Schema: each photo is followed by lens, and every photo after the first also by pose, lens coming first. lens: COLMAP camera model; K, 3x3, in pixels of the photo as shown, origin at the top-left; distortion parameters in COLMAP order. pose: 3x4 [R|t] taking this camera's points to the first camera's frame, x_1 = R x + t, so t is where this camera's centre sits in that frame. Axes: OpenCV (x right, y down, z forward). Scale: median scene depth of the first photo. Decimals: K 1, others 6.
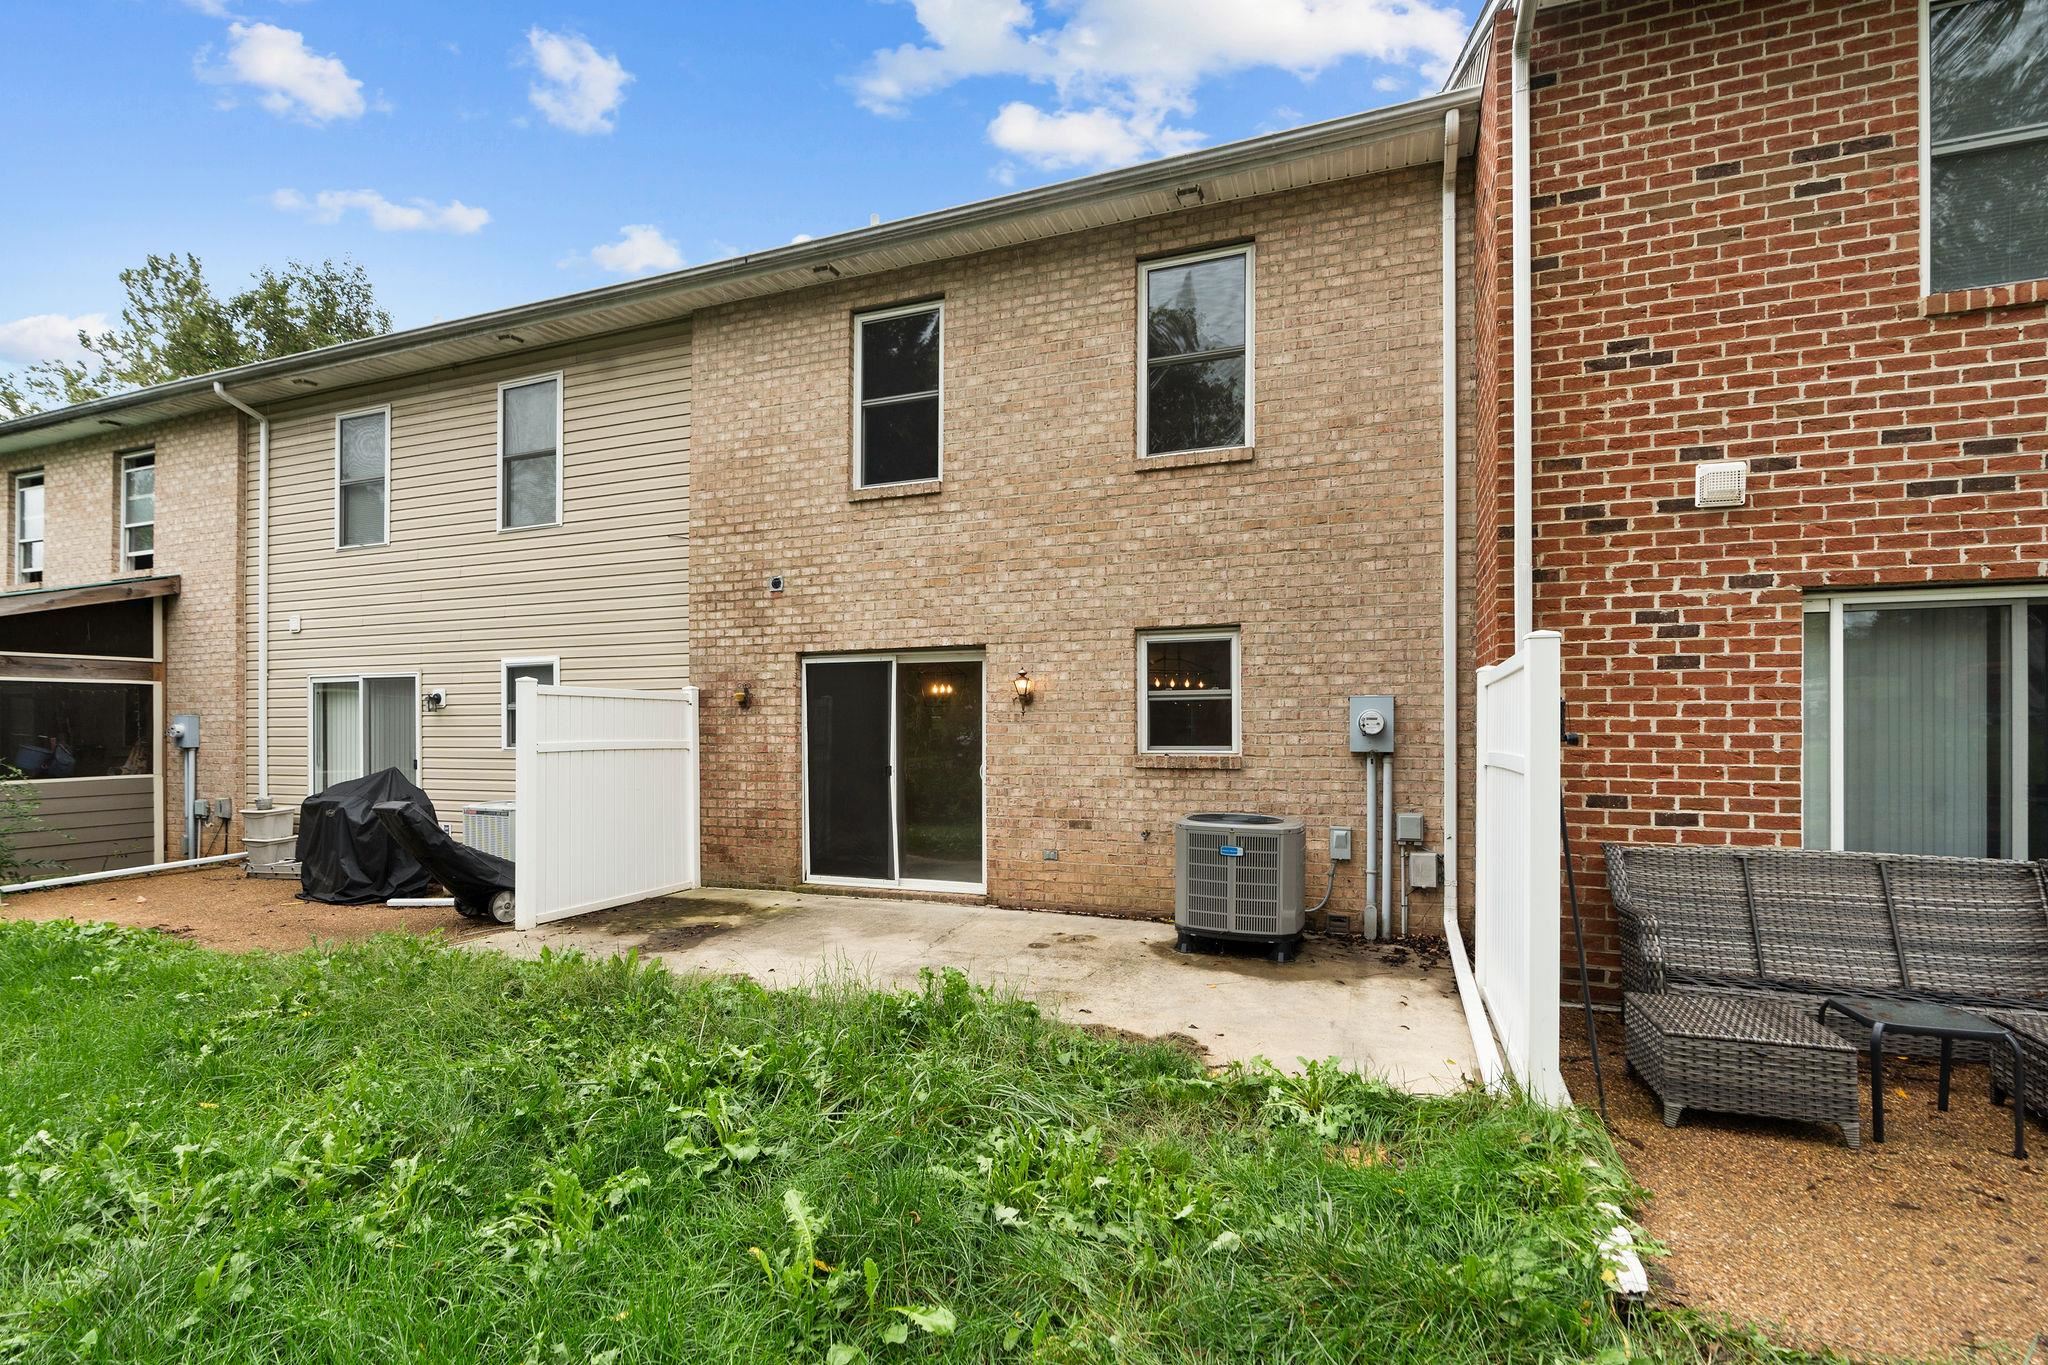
lens RADIAL K [[919.7, 0, 1022.7], [0, 919.7, 737.5], [0, 0, 1]] dist [-0.002643, 0.001397]
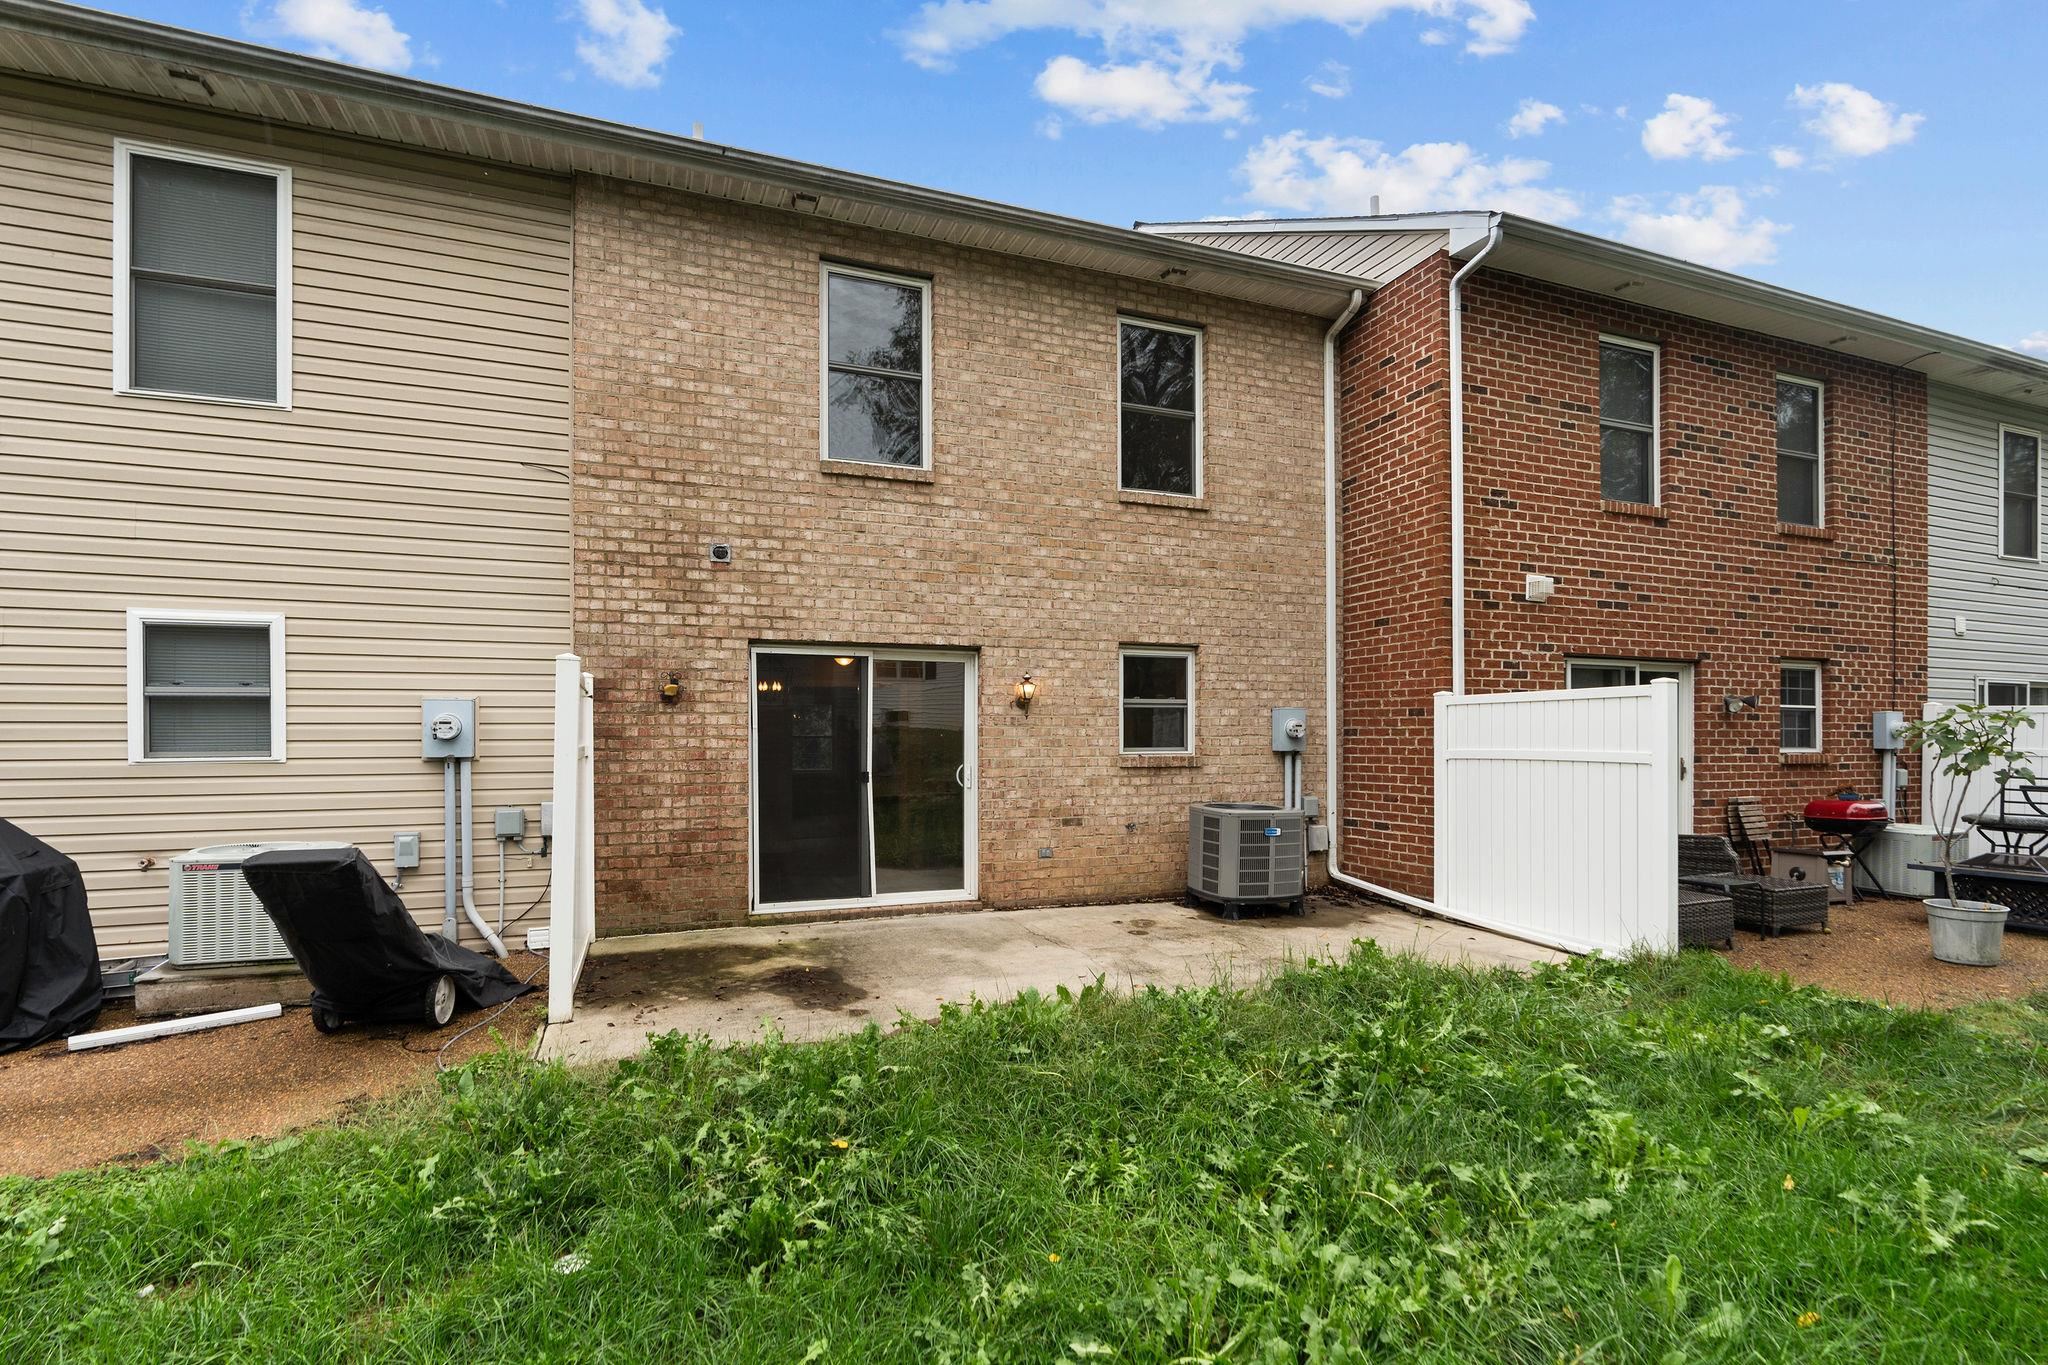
lens RADIAL K [[919.7, 0, 1022.7], [0, 919.7, 737.5], [0, 0, 1]] dist [-0.002643, 0.001397]
pose [[0.753373, -0.000174, 0.657594, -0.670835], [0.000977, 0.999999, -0.000853, -0.002321], [-0.657593, 0.001285, 0.753372, 0.229603]]
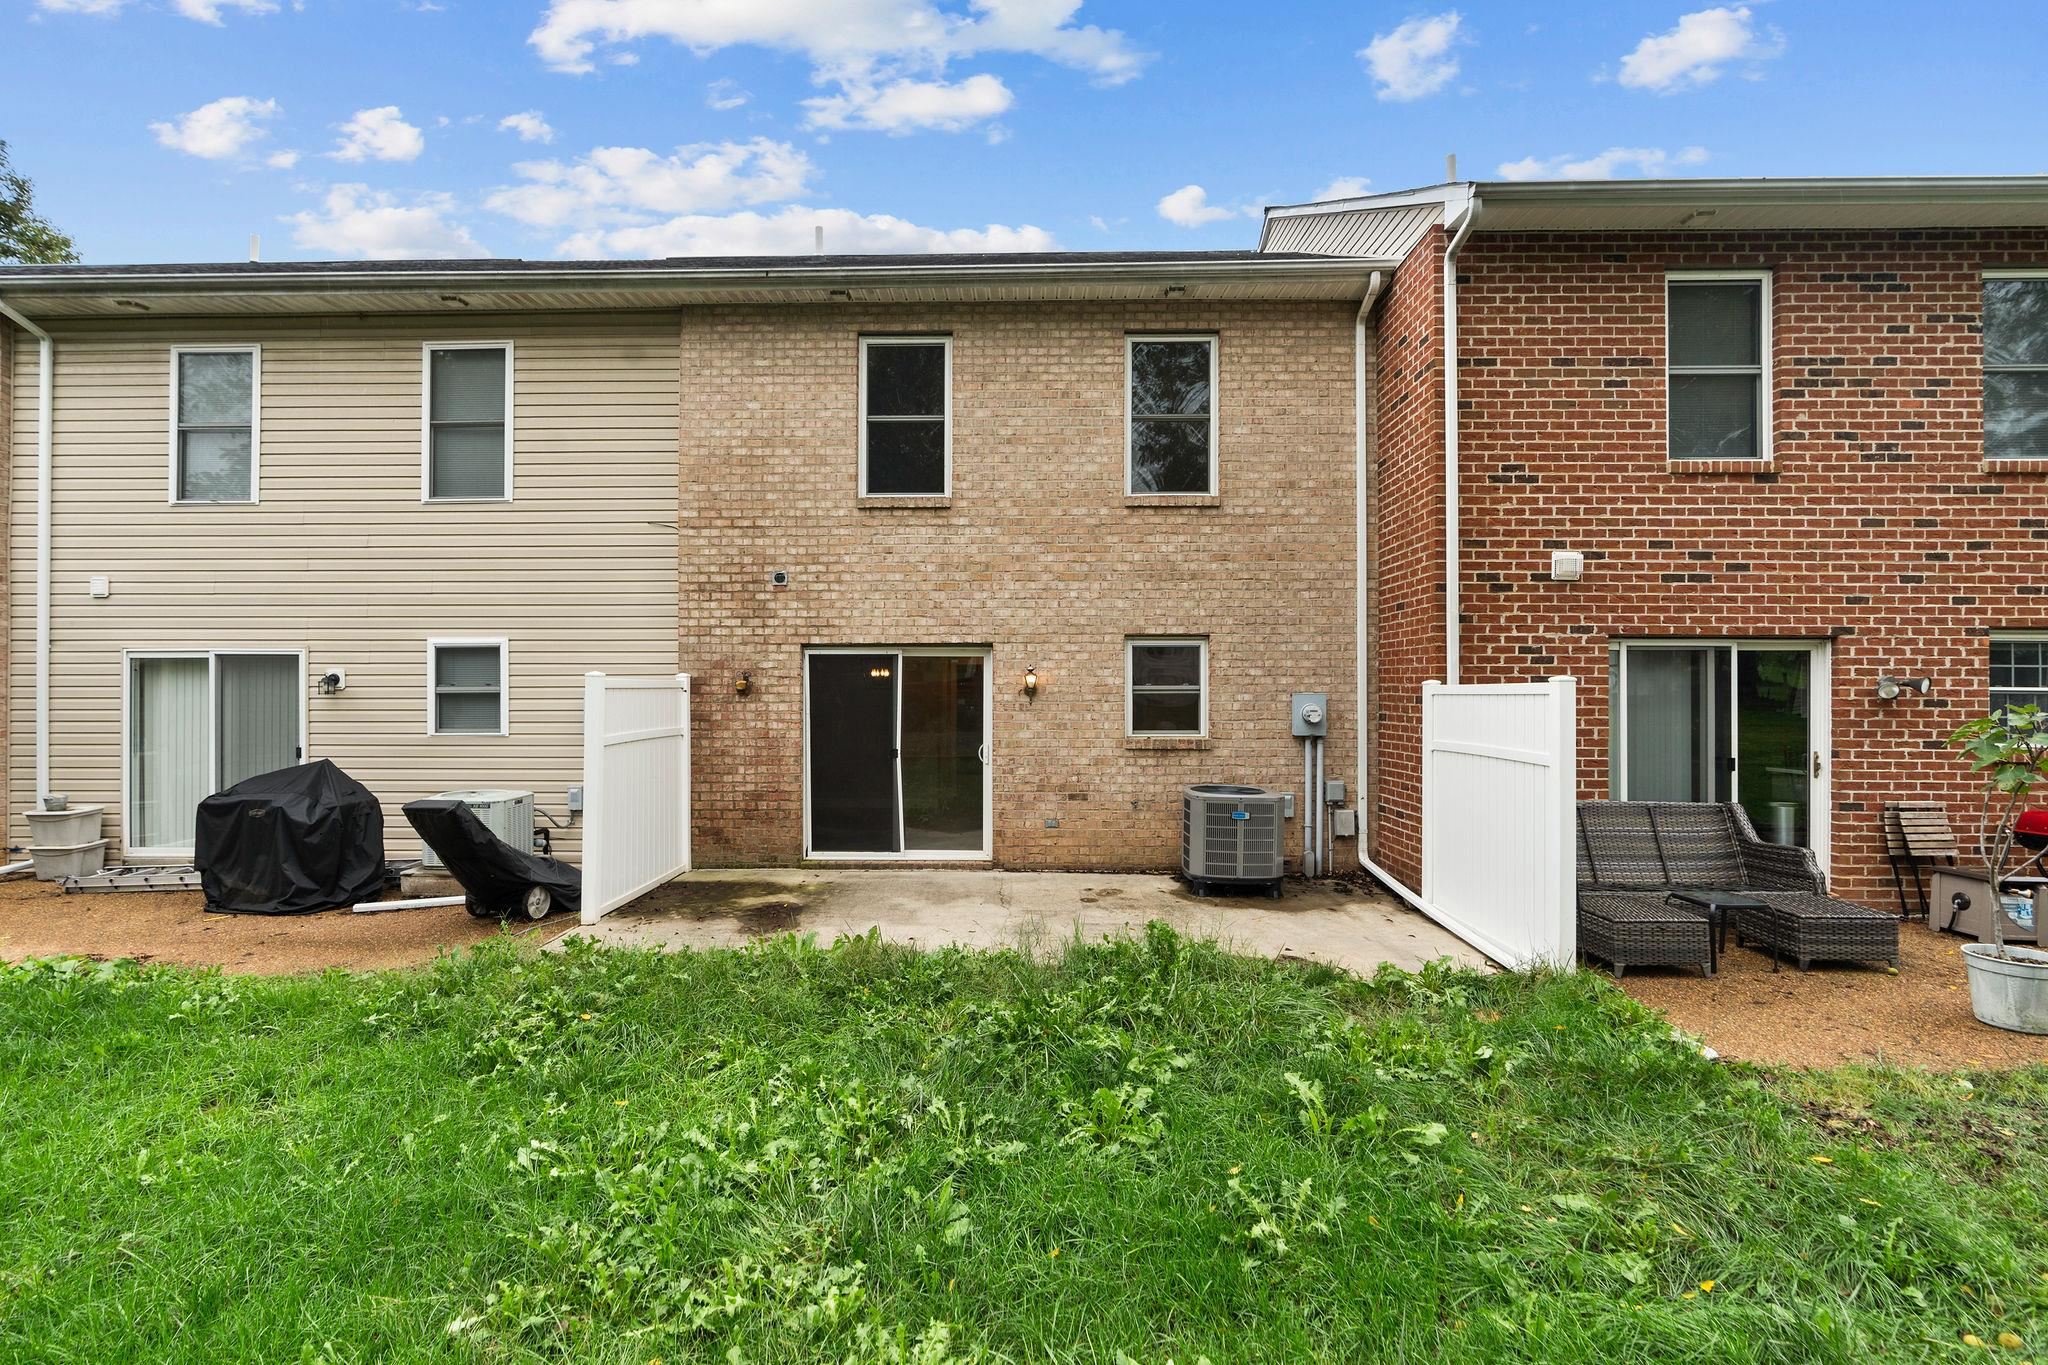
lens RADIAL K [[896.0, 0, 1021.7], [0, 896.0, 689.9], [0, 0, 1]] dist [-0.001567, 0.000045]
pose [[0.942919, 0.002505, 0.333013, -0.387348], [-0.001184, 0.999991, -0.004170, -0.038687], [-0.333020, 0.003537, 0.942913, -0.072048]]
